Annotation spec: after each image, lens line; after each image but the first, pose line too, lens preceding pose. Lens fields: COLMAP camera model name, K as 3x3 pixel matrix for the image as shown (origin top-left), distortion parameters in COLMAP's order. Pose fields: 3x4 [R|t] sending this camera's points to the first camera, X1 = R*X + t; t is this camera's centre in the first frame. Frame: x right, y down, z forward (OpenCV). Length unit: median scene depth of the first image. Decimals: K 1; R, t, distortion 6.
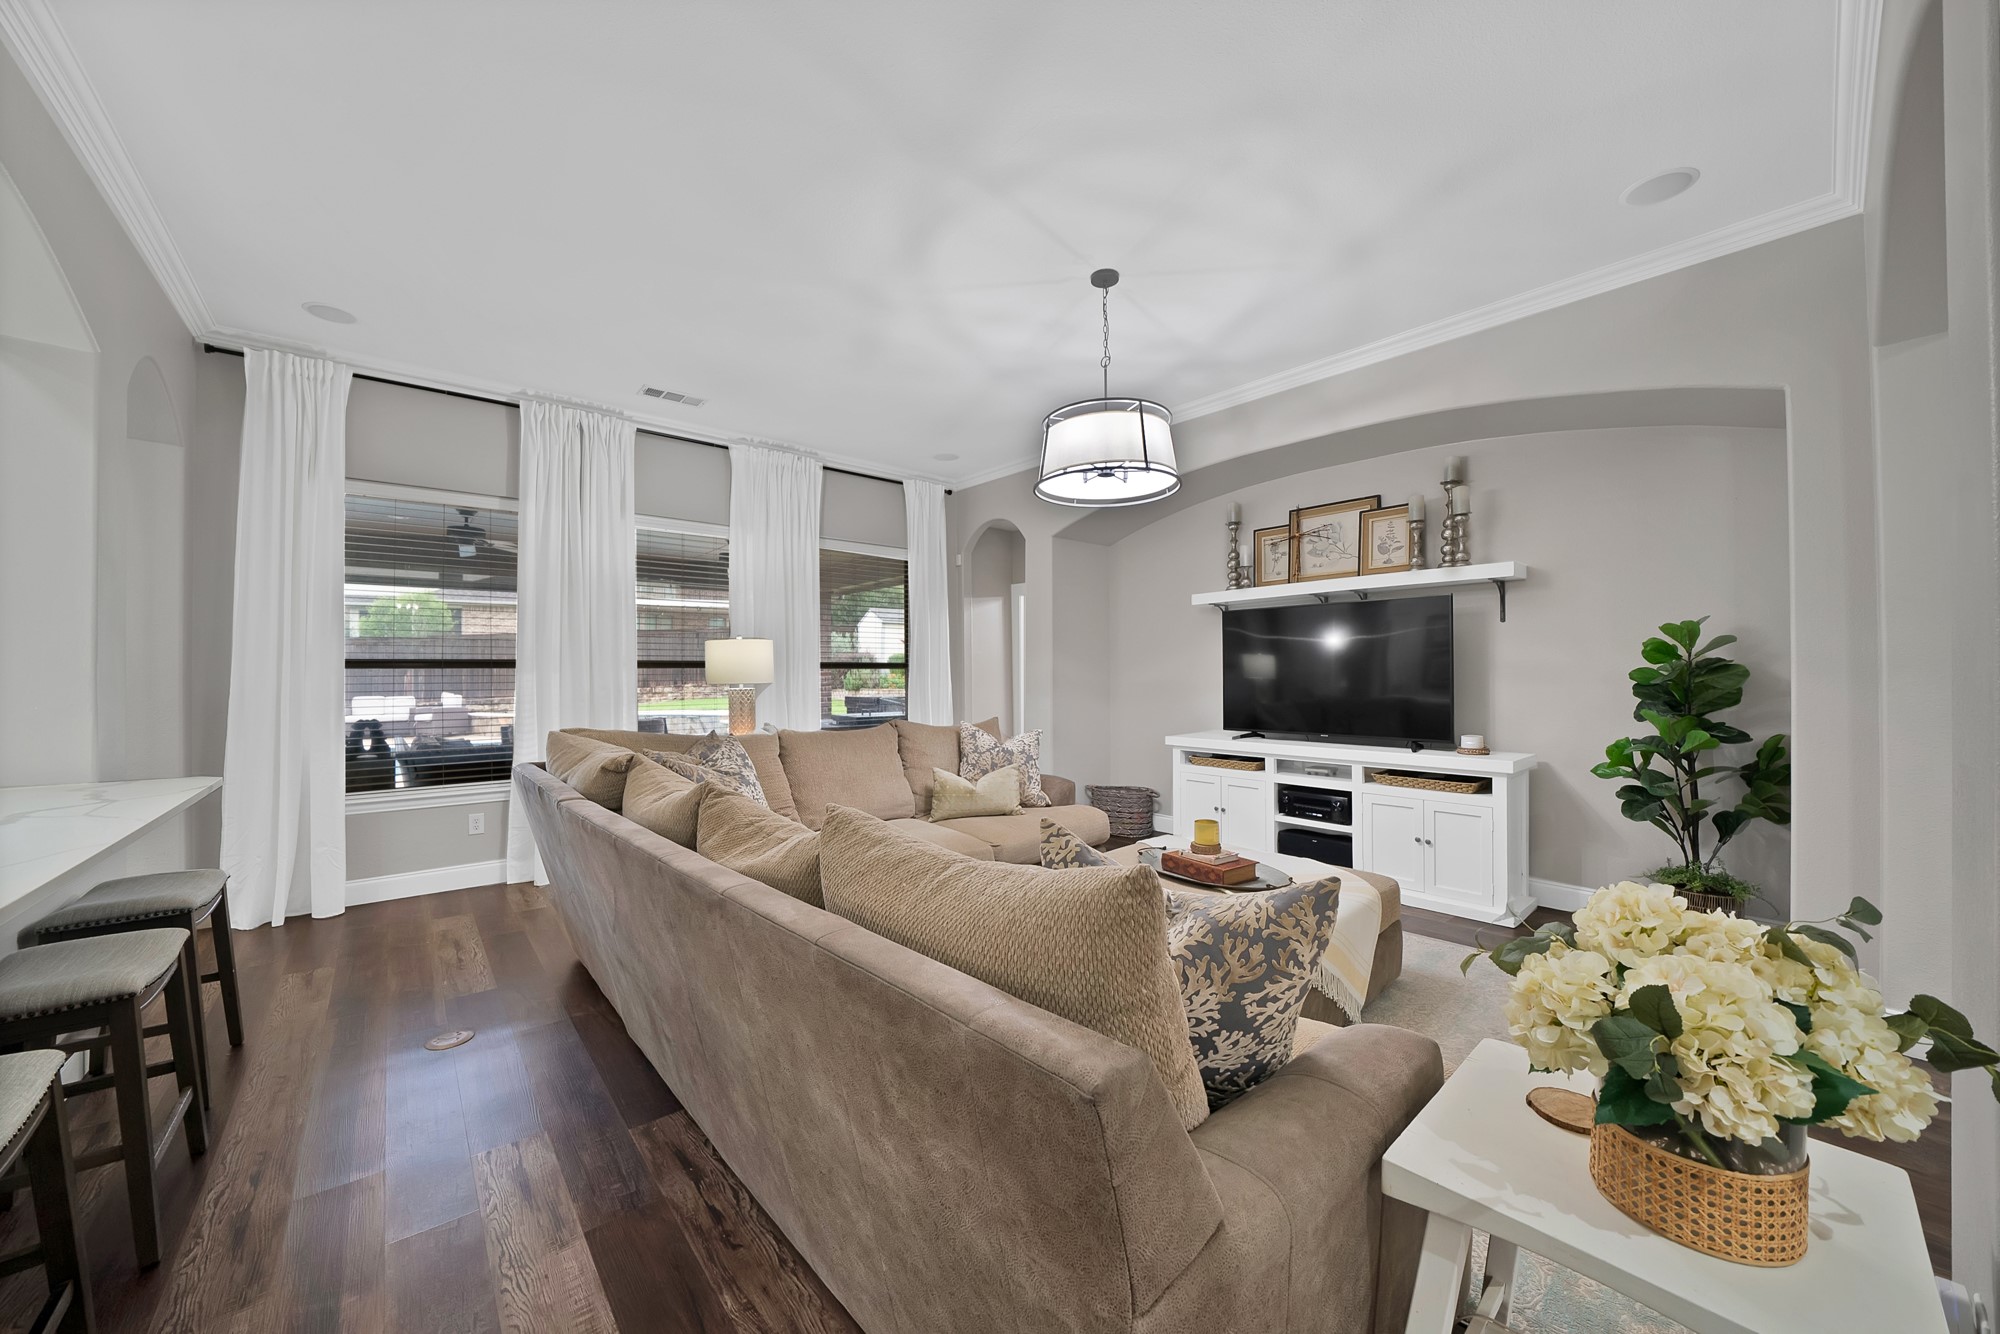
lens RADIAL K [[728.1, 0, 990.8], [0, 728.1, 666.7], [0, 0, 1]] dist [-0.020399, 0.000913]
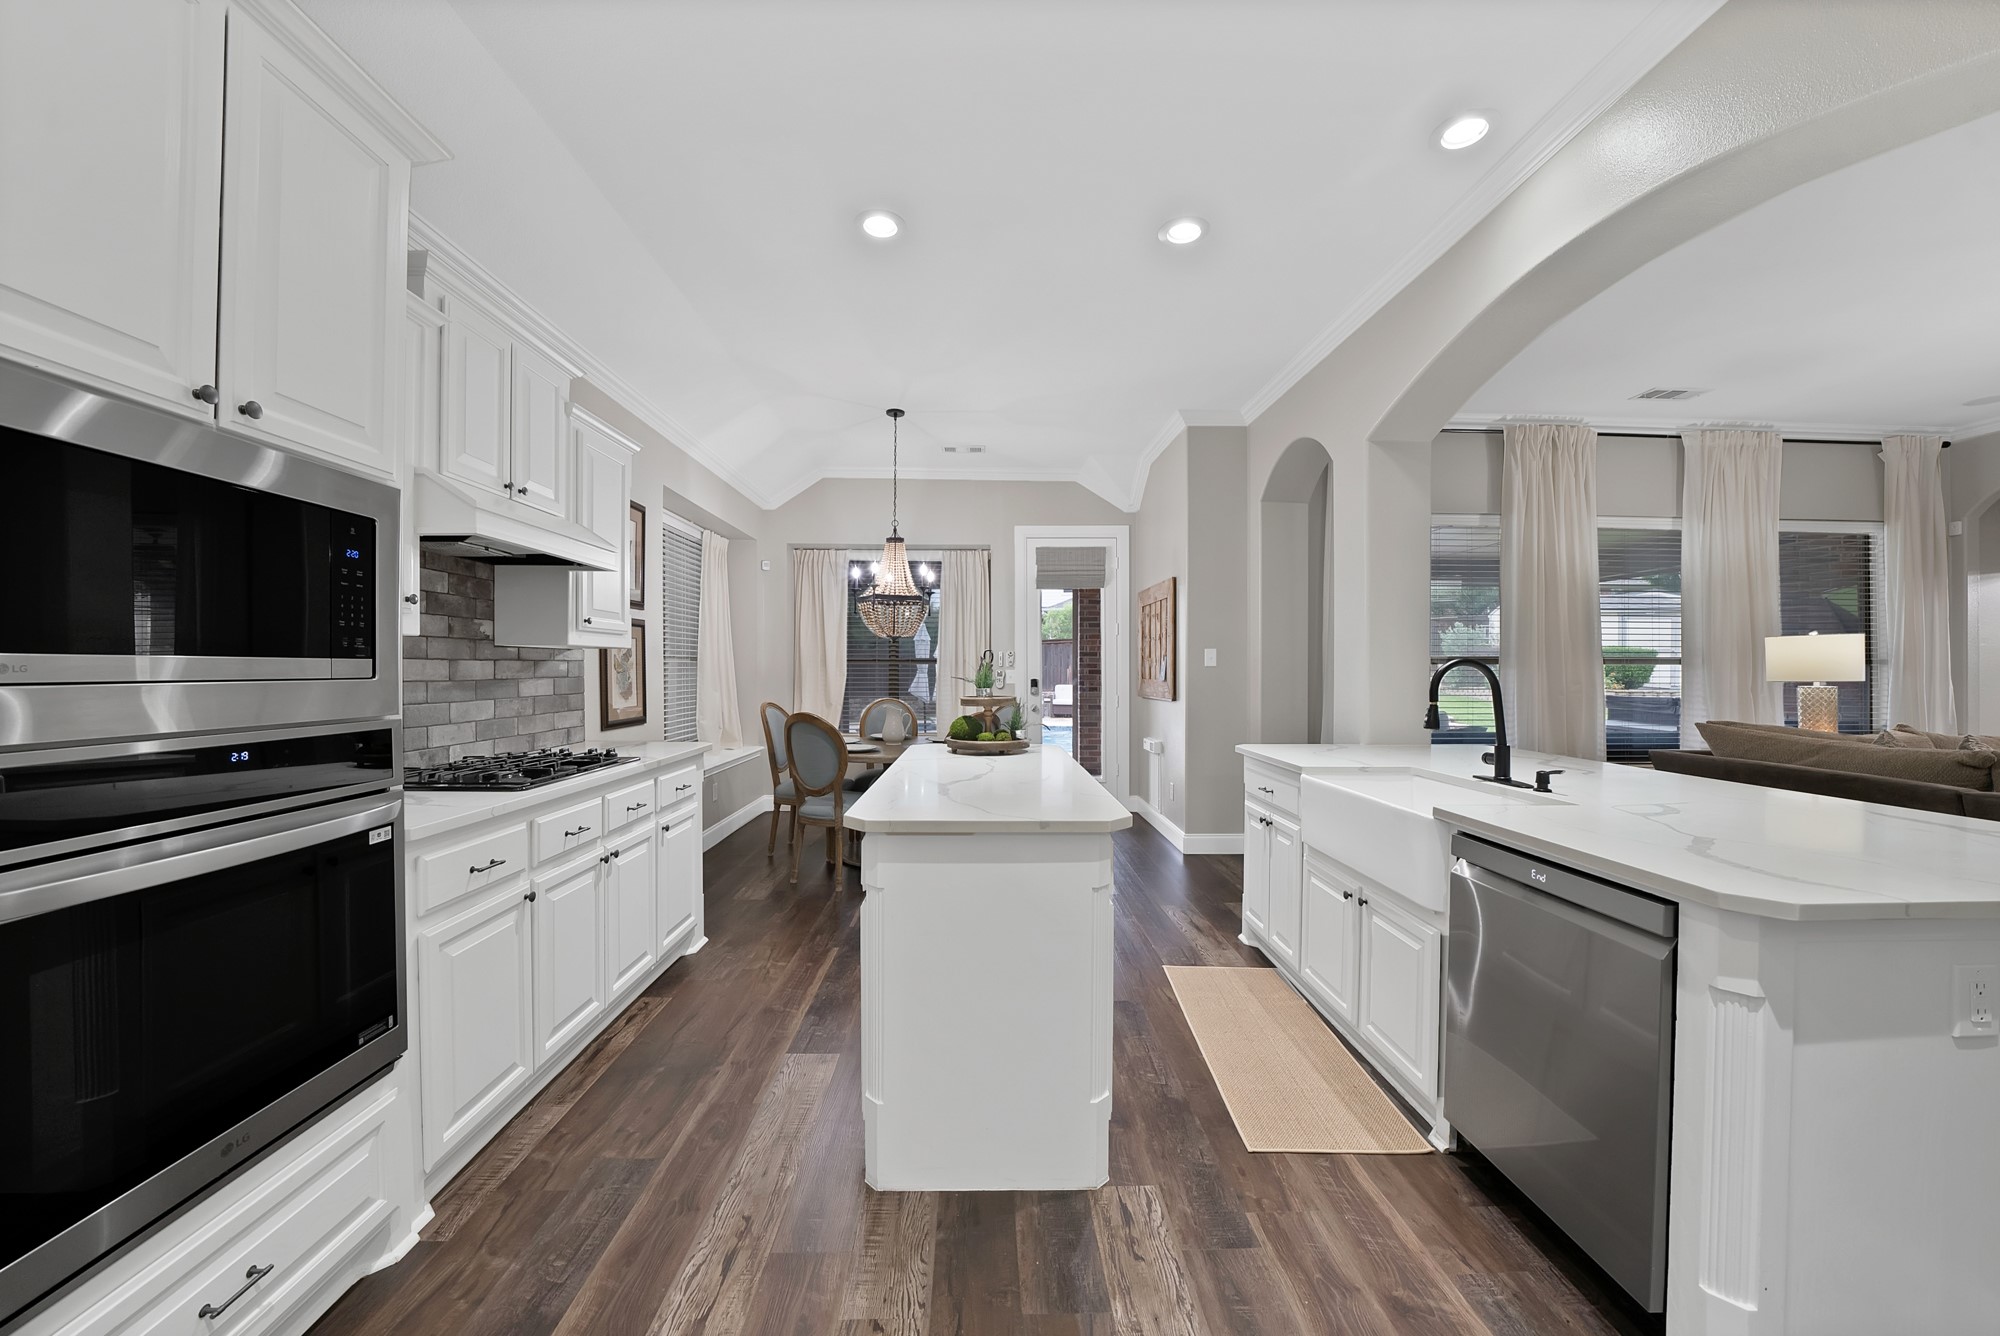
lens RADIAL K [[728.1, 0, 1002.2], [0, 728.1, 667.4], [0, 0, 1]] dist [-0.020399, 0.000913]
pose [[0.785987, 0.005245, -0.618221, -0.554470], [0.000814, 0.999954, 0.009520, -0.007572], [0.618242, -0.007986, 0.785947, -0.341085]]
